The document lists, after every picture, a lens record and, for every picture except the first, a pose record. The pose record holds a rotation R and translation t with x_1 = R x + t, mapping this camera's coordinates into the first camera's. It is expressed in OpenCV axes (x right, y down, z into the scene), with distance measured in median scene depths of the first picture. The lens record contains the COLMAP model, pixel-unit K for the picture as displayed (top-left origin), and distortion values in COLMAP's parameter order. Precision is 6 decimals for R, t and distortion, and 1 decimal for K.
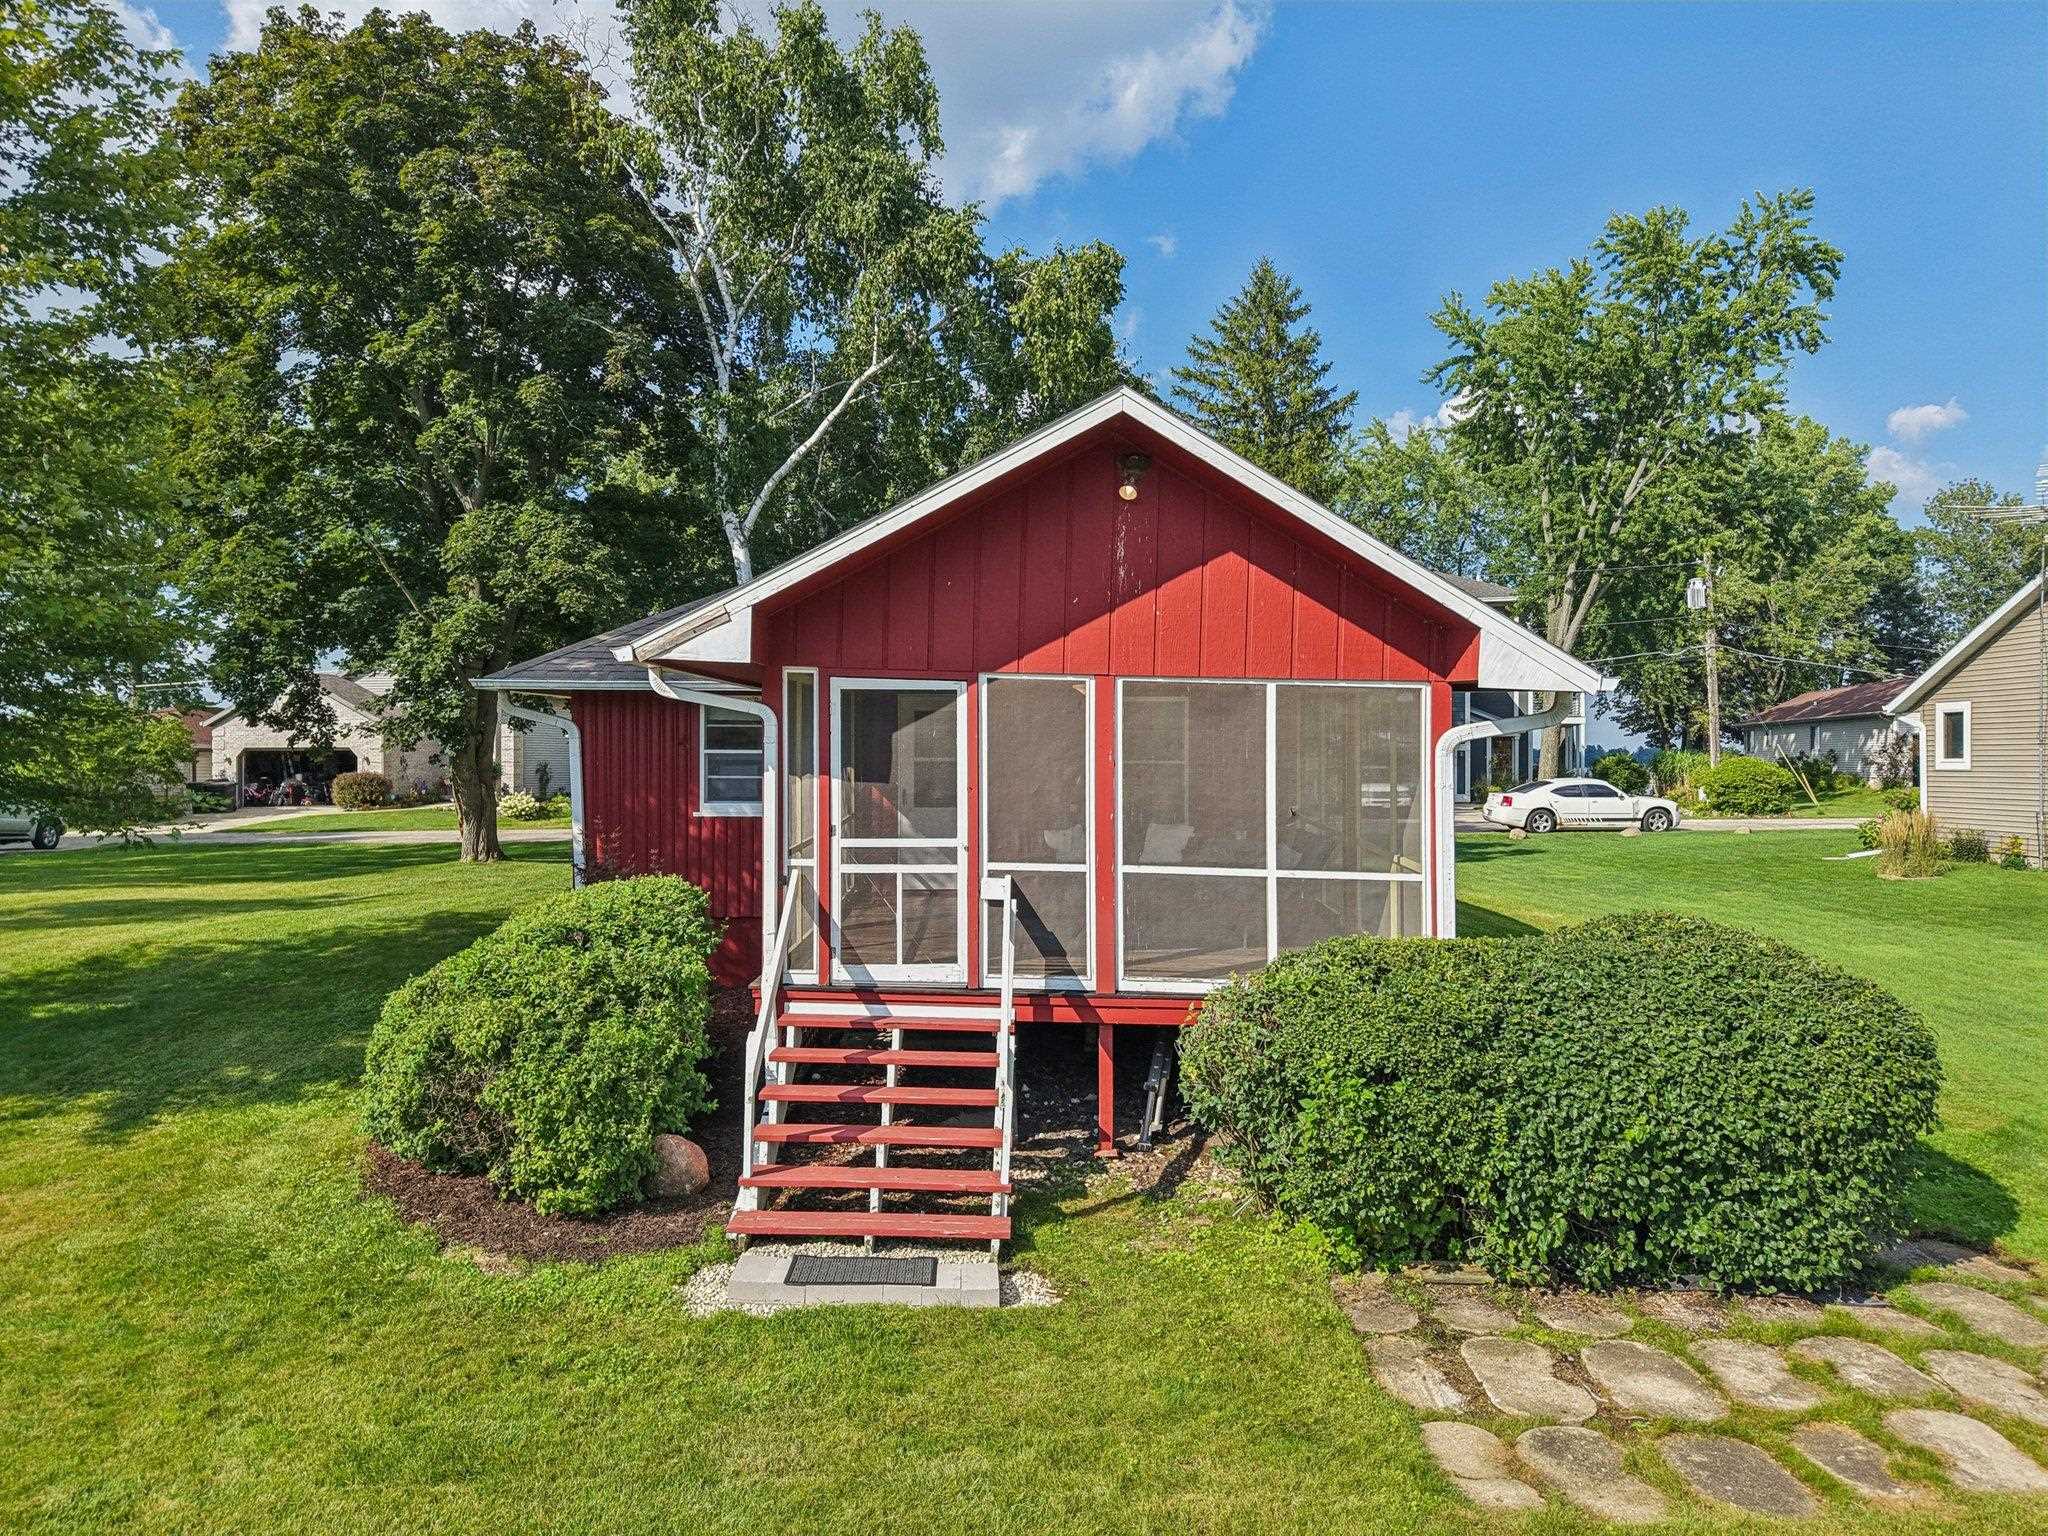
lens RADIAL K [[1368.7, 0, 1032.2], [0, 1368.7, 767.9], [0, 0, 1]] dist [0.019077, -0.009924]
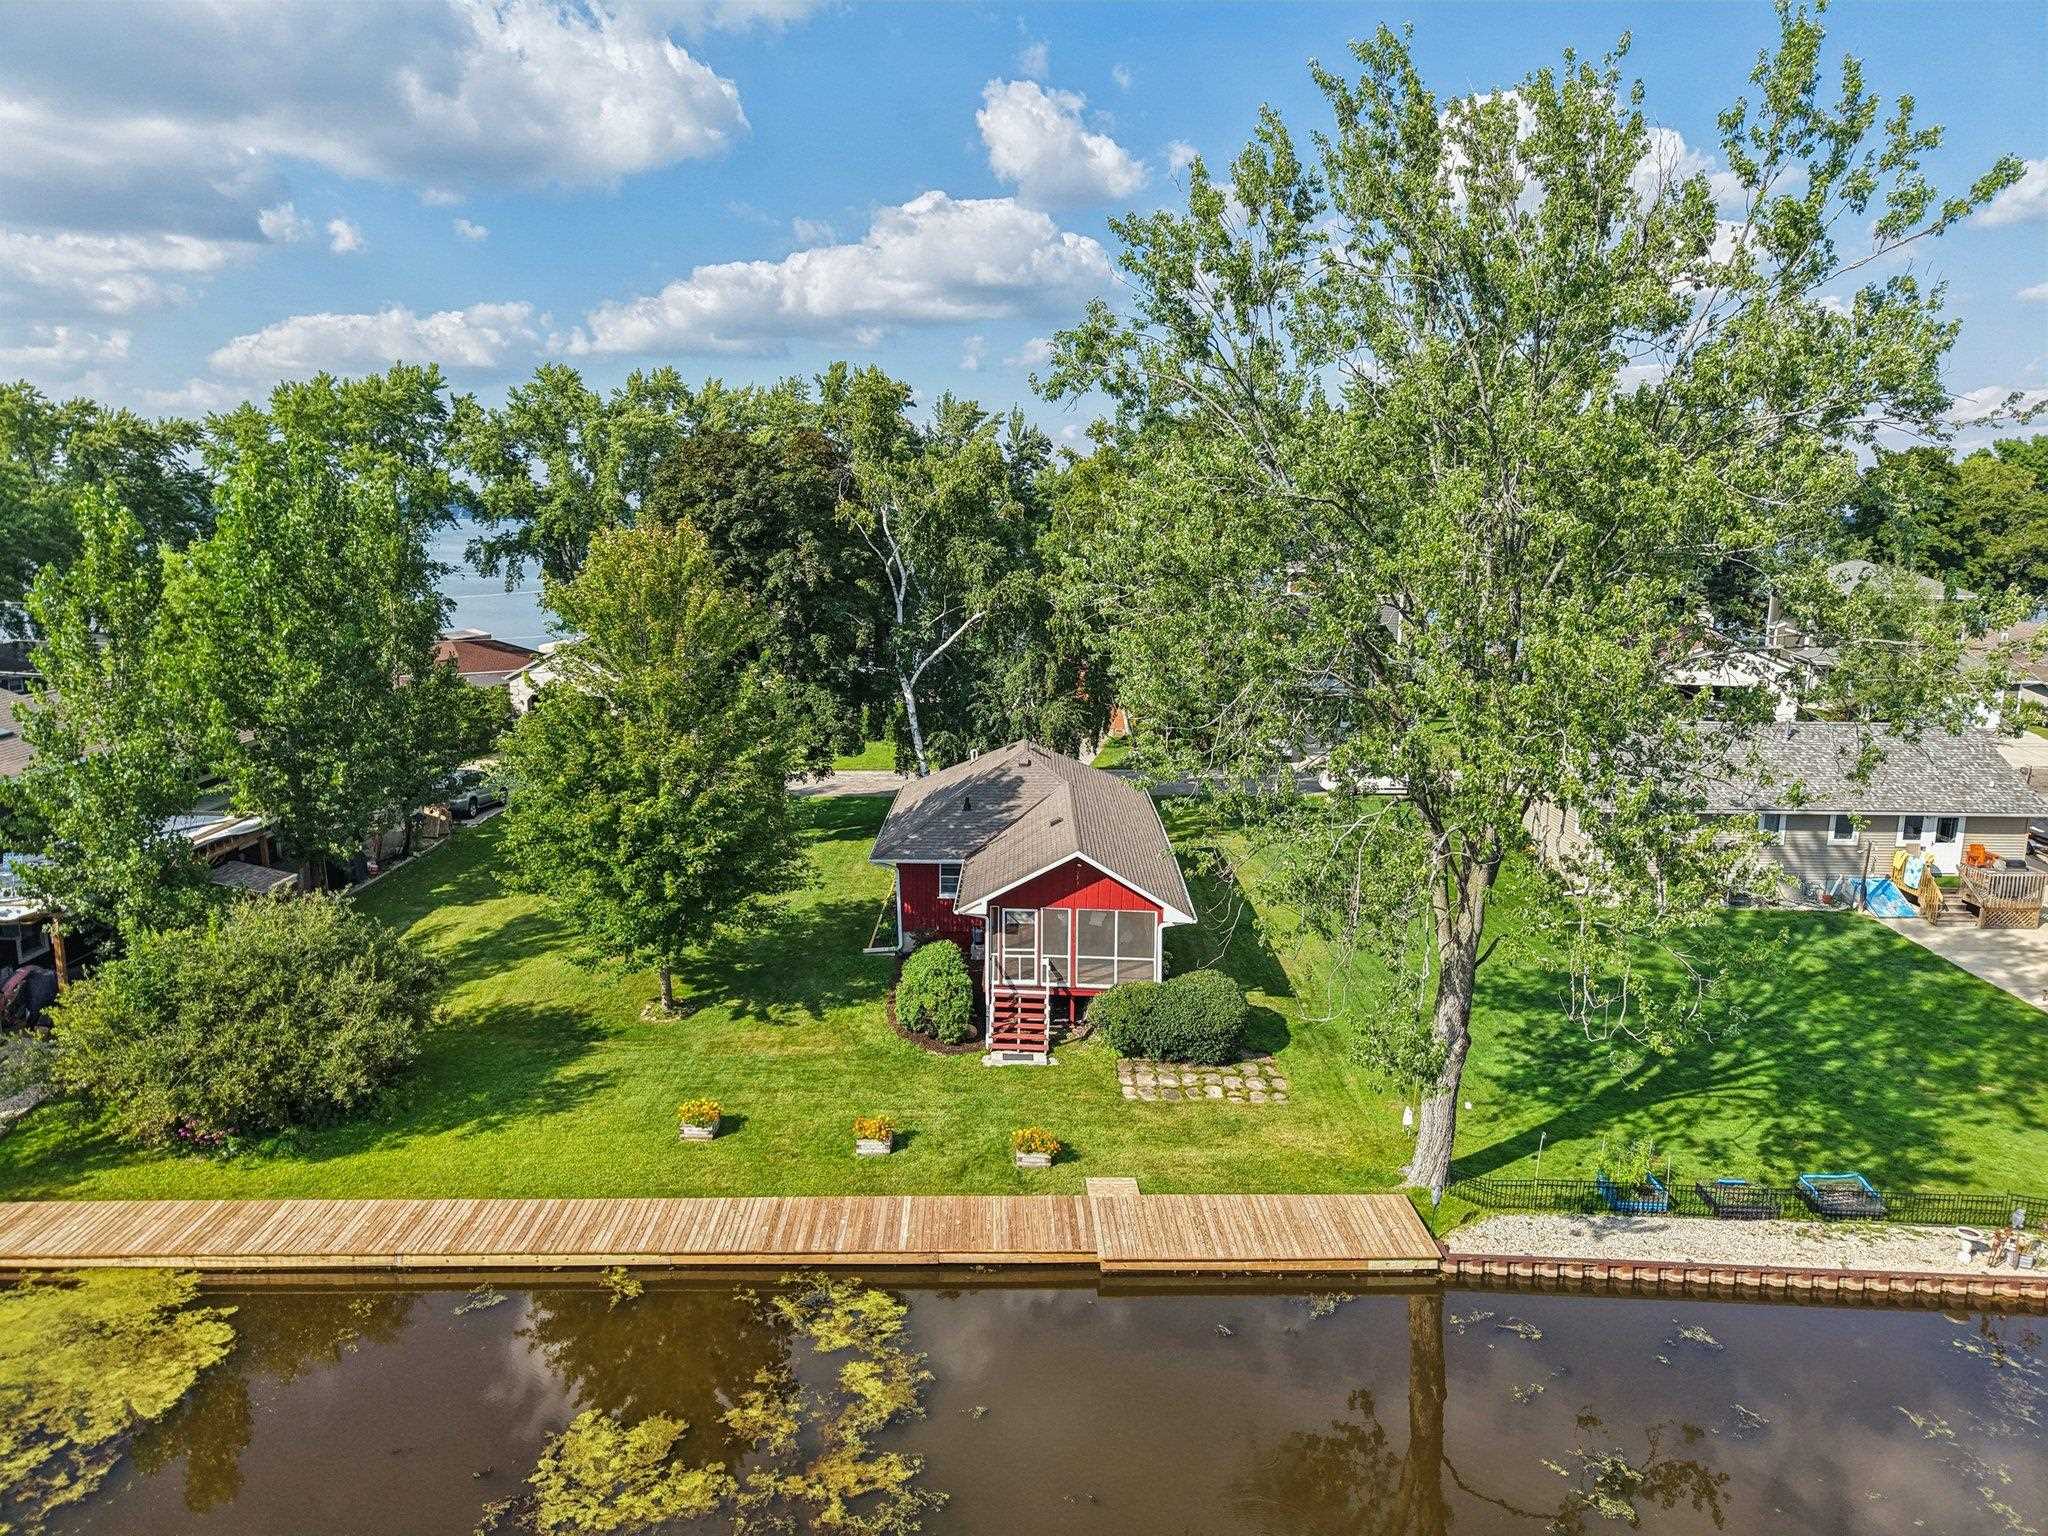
lens RADIAL K [[1368.7, 0, 1004.2], [0, 1368.7, 764.6], [0, 0, 1]] dist [0.019077, -0.009924]
pose [[0.999413, 0.007236, -0.033475, -0.015603], [-0.001022, 0.983289, 0.182047, -1.183491], [0.034233, -0.181906, 0.982720, -2.758779]]
